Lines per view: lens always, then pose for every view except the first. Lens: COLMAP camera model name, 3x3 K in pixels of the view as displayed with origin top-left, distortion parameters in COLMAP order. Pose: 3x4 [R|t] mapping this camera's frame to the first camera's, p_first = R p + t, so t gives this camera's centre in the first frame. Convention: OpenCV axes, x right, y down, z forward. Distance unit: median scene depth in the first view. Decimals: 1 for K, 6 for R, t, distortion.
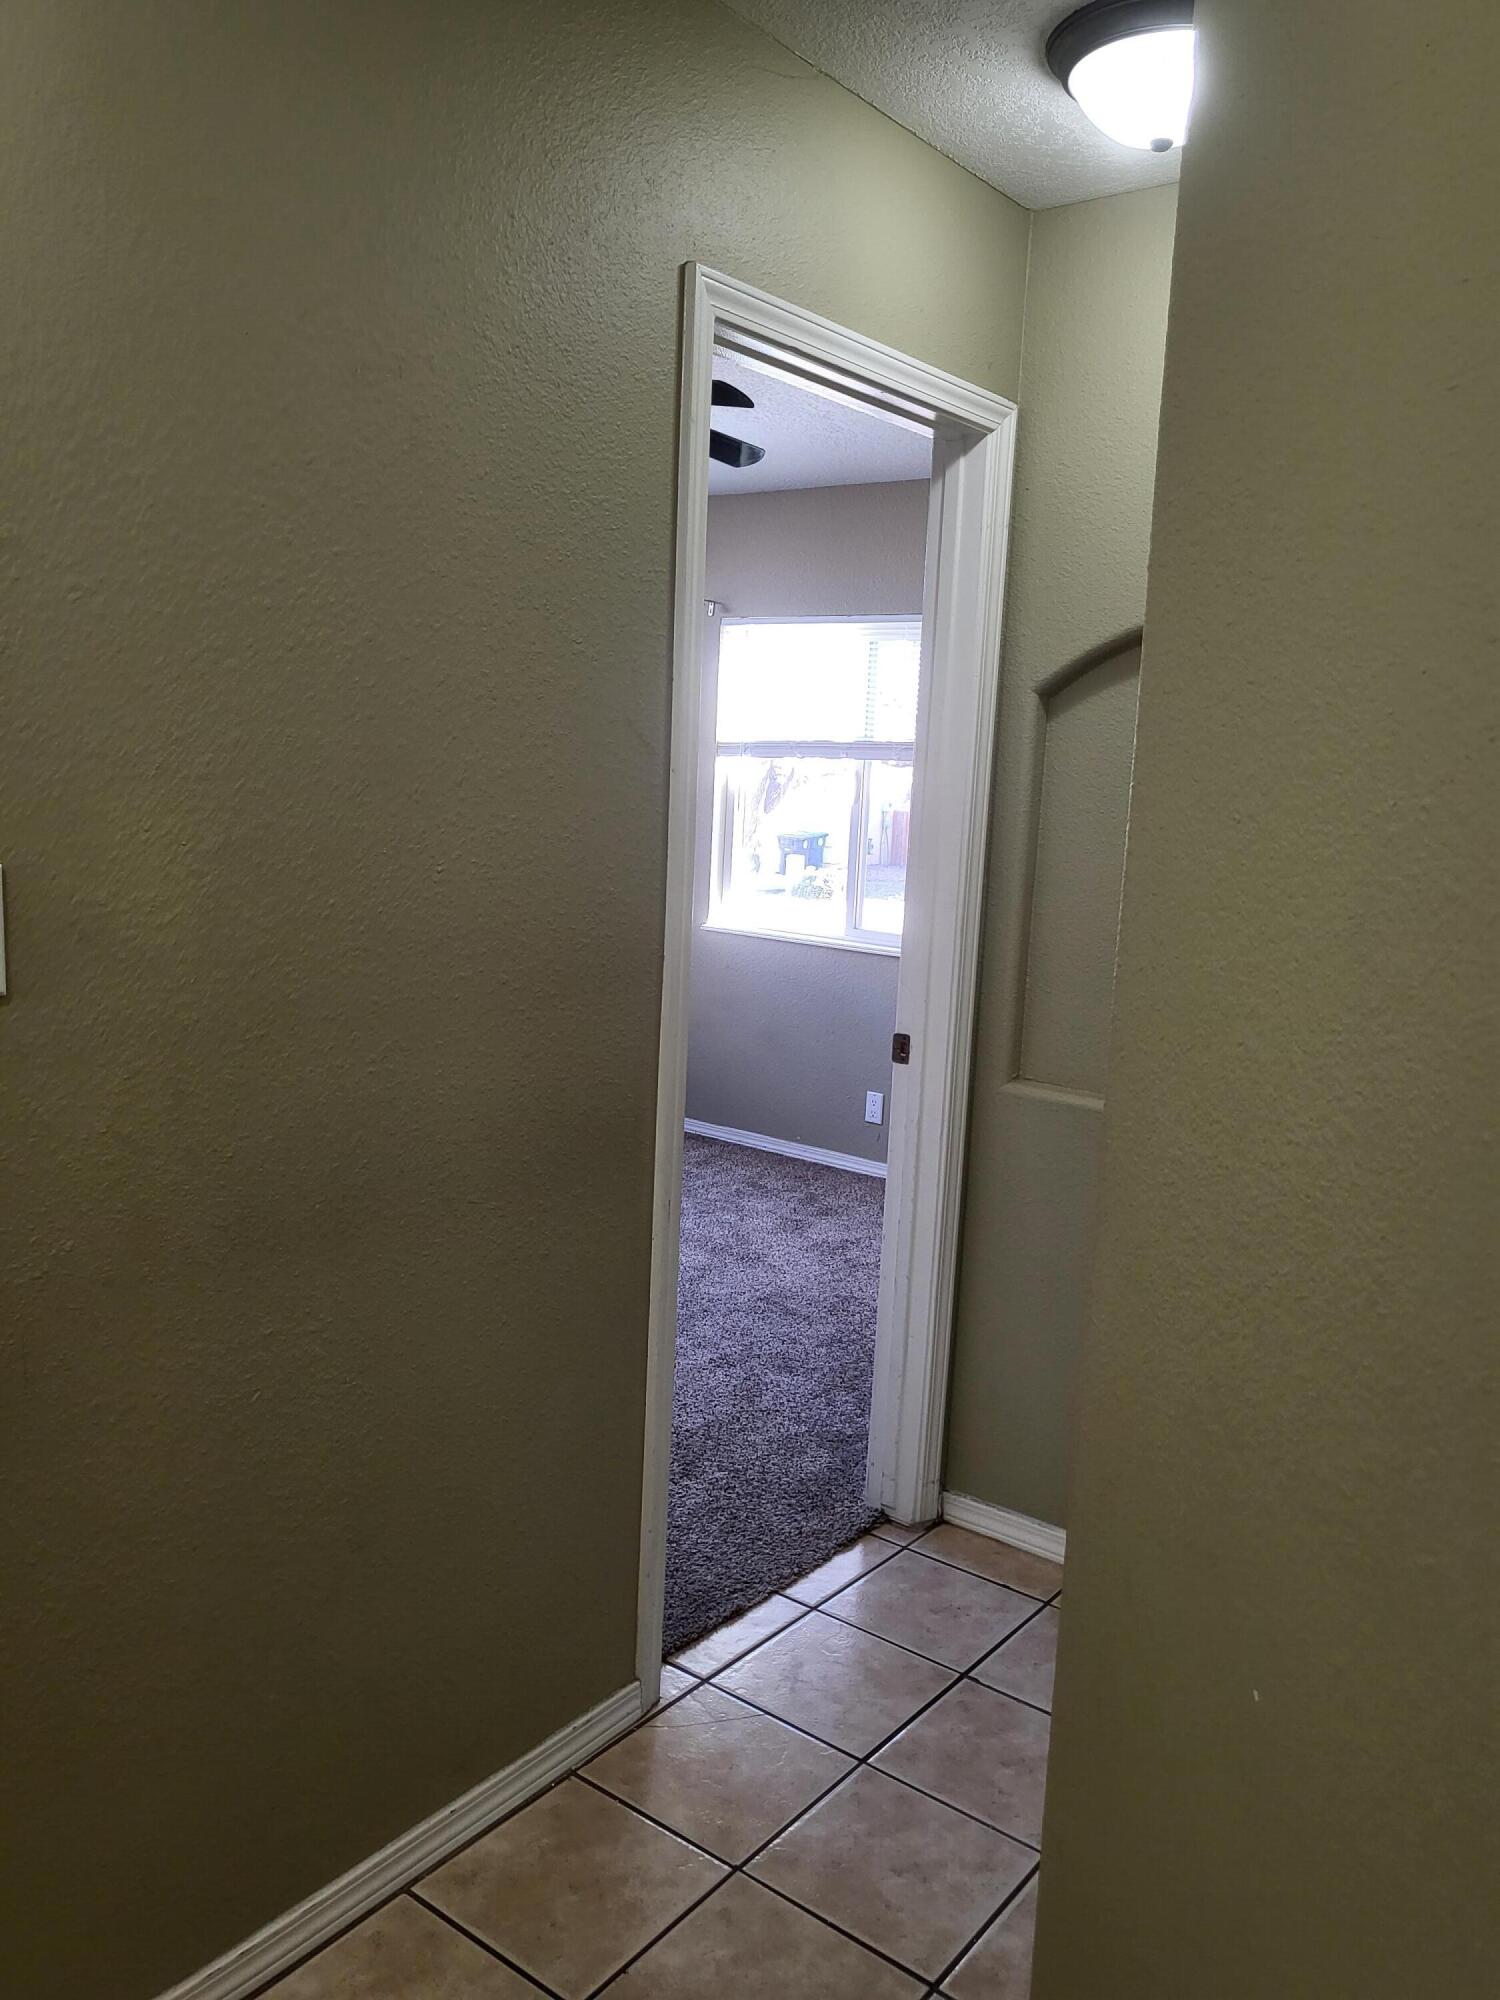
lens RADIAL K [[1543.2, 0, 749.0], [0, 1543.2, 995.9], [0, 0, 1]] dist [-0.018632, 0.050709]
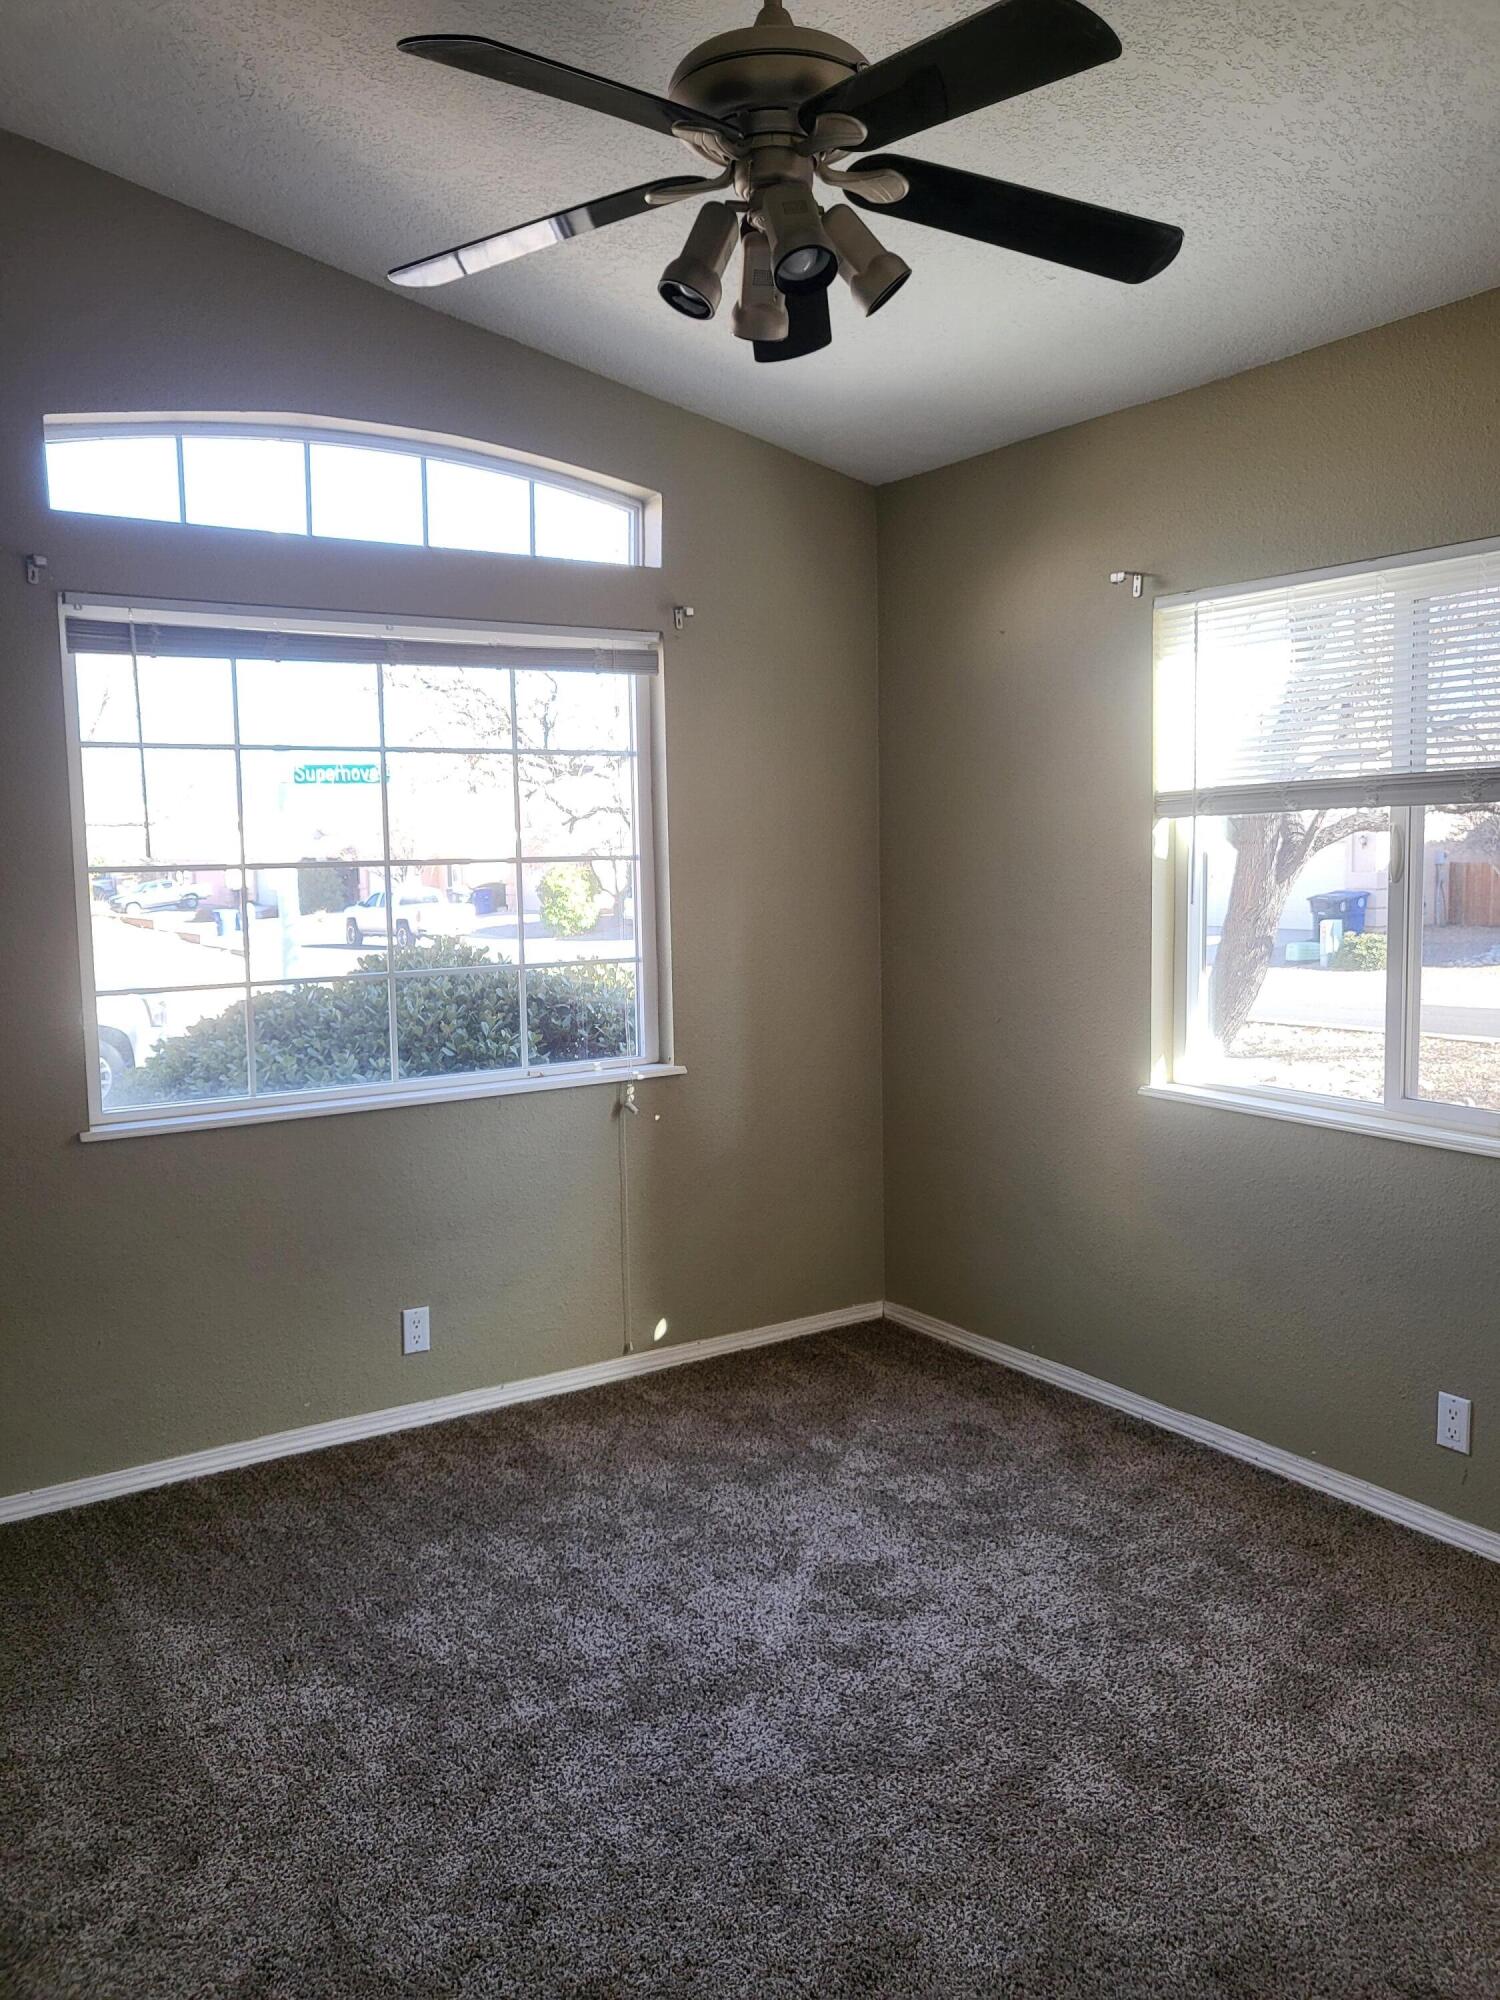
lens RADIAL K [[1543.2, 0, 761.8], [0, 1543.2, 1001.3], [0, 0, 1]] dist [-0.018632, 0.050709]
pose [[0.945839, -0.035466, -0.322694, 0.029234], [0.021263, 0.998648, -0.047434, -0.057196], [0.323940, 0.038003, 0.945314, 0.379168]]
